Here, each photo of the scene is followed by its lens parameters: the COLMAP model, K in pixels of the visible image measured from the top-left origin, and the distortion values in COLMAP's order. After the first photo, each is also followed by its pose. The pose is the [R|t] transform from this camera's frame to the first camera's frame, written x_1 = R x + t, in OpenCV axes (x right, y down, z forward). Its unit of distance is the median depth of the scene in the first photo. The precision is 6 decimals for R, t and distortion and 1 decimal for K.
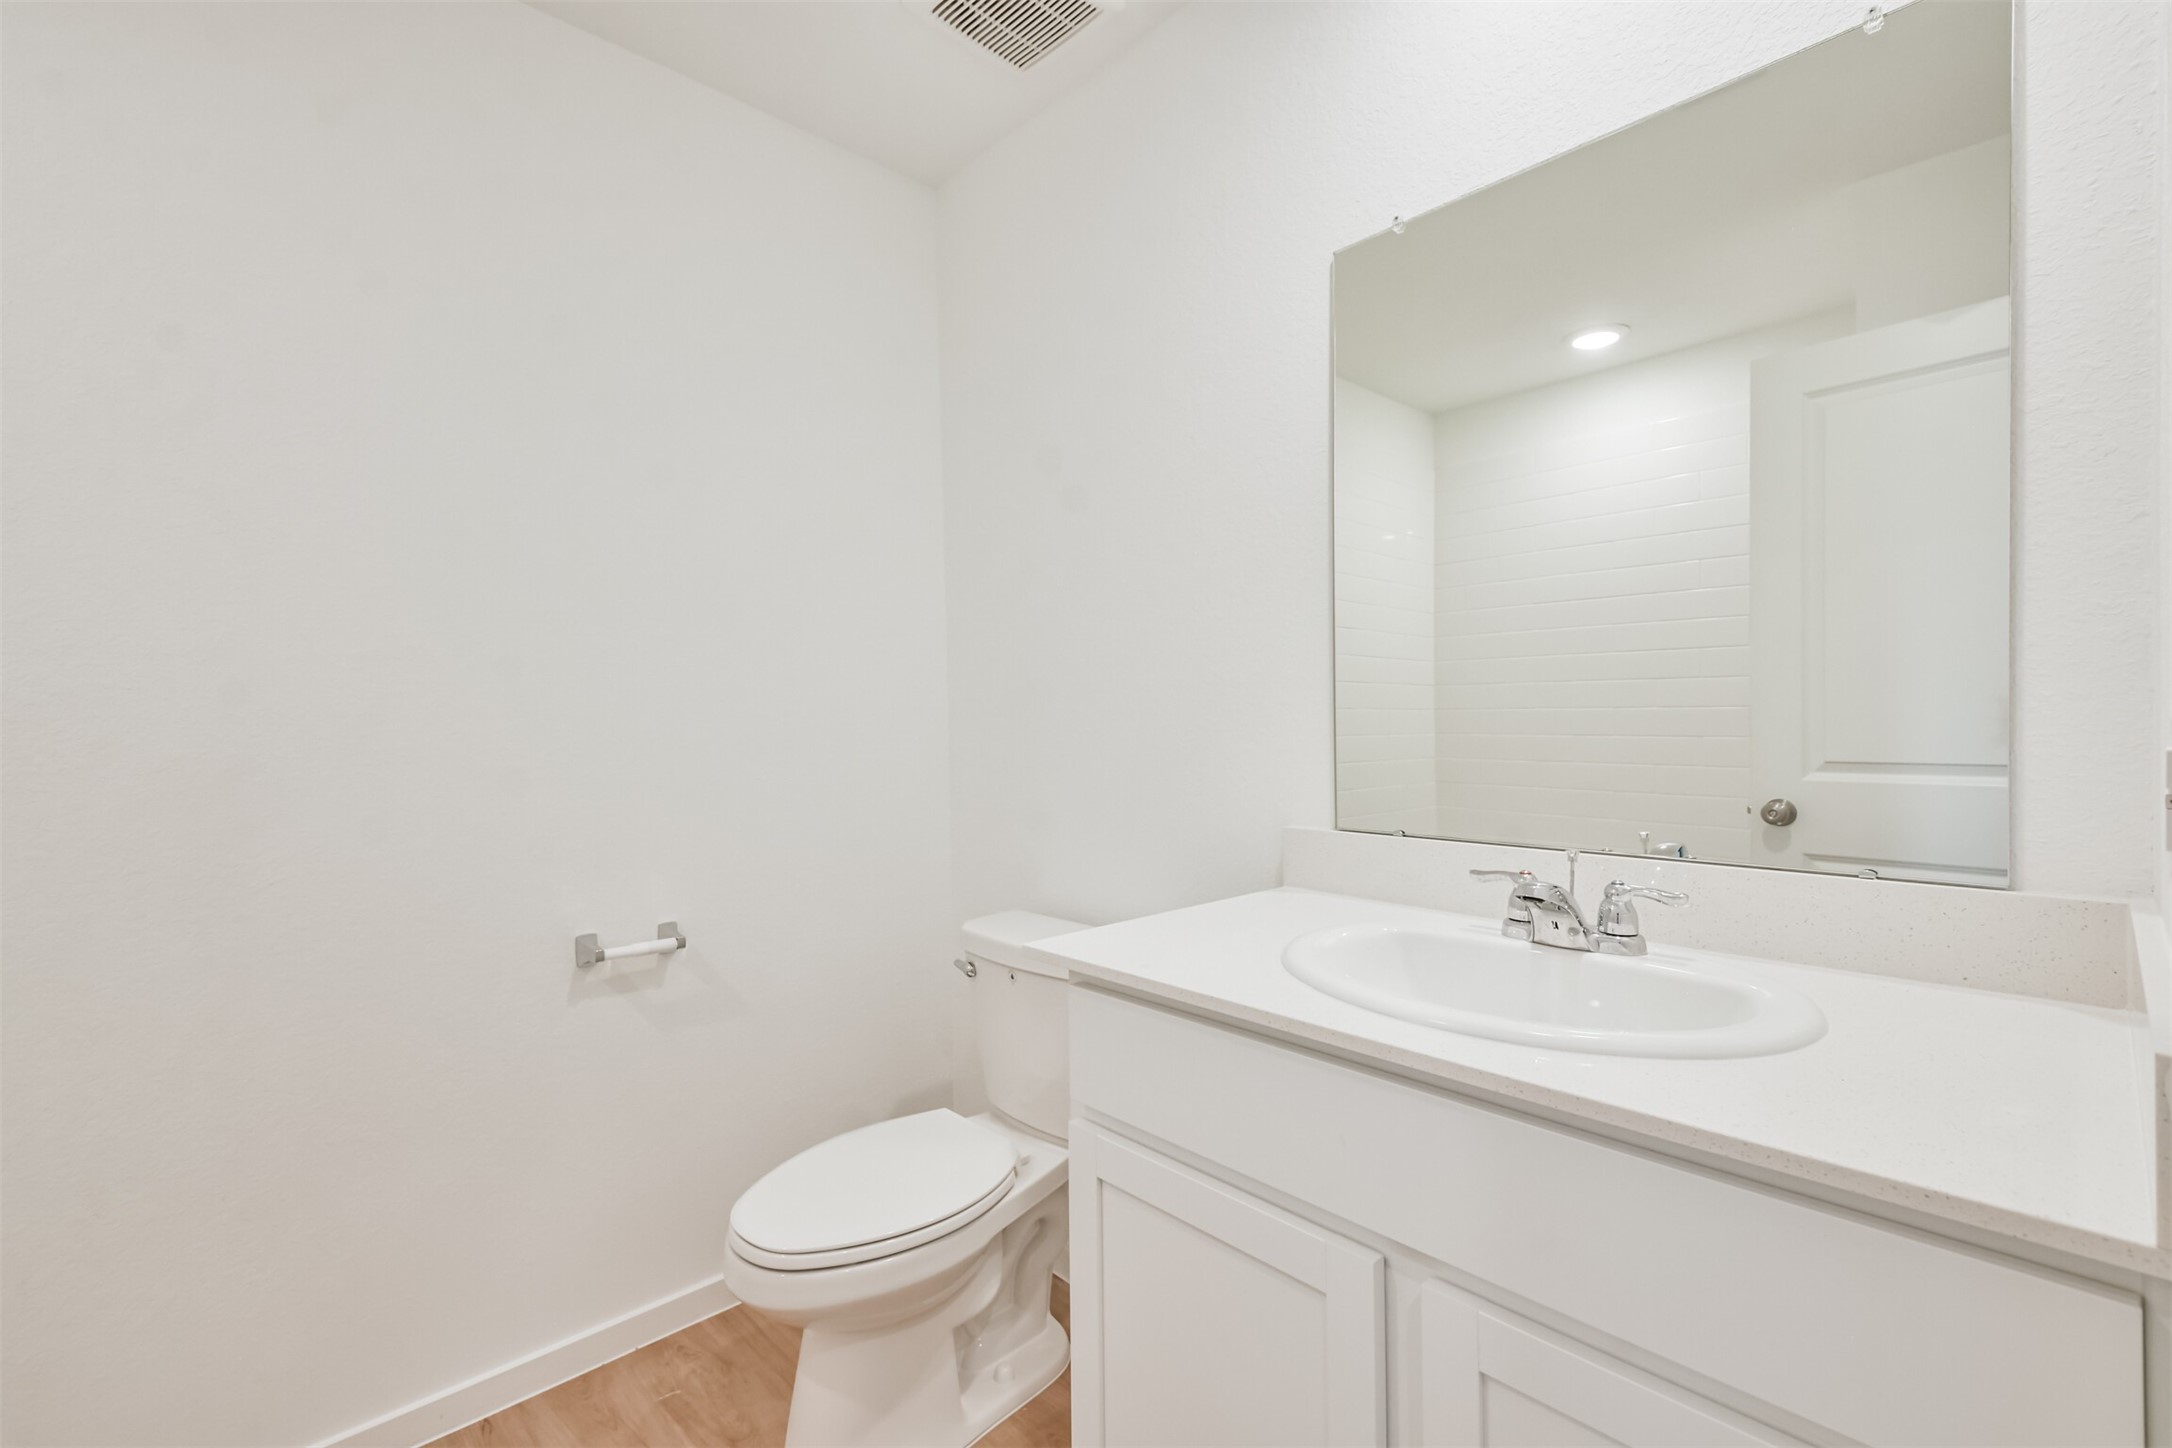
lens RADIAL K [[871.9, 0, 1085.9], [0, 871.9, 723.1], [0, 0, 1]] dist [-0.004700, -0.000115]
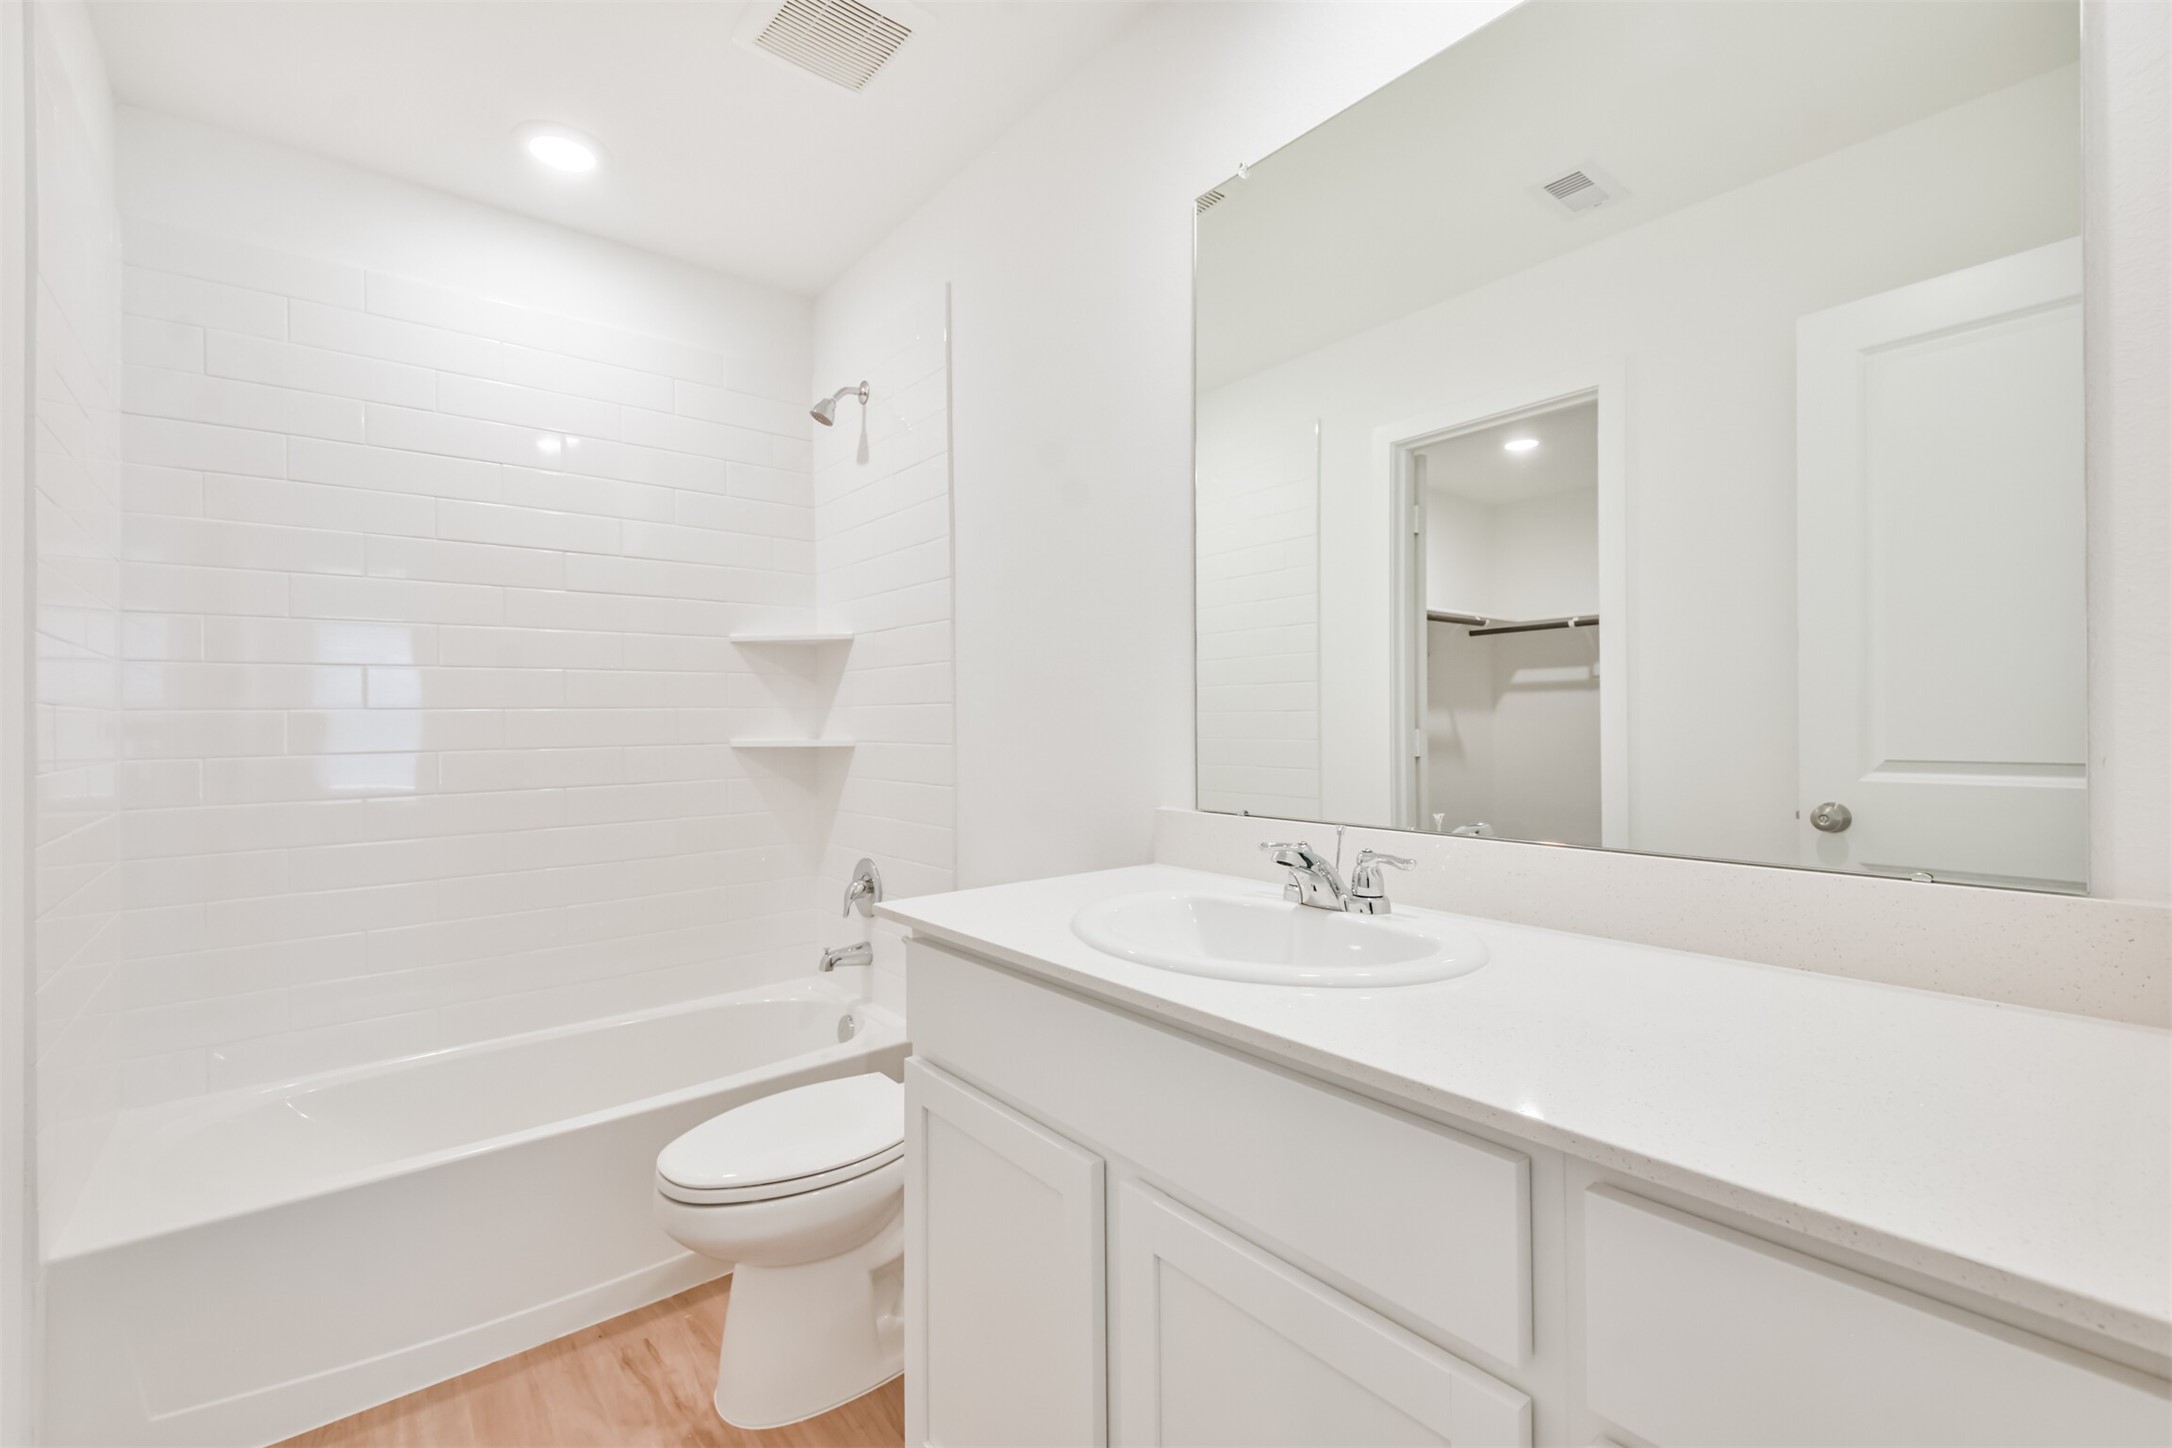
lens RADIAL K [[936.3, 0, 1096.2], [0, 936.3, 722.8], [0, 0, 1]] dist [0.022007, -0.012629]
pose [[0.990546, -0.003358, -0.137136, 0.406523], [0.001697, 0.999924, -0.012226, 0.036065], [0.137167, 0.011878, 0.990477, -0.198800]]
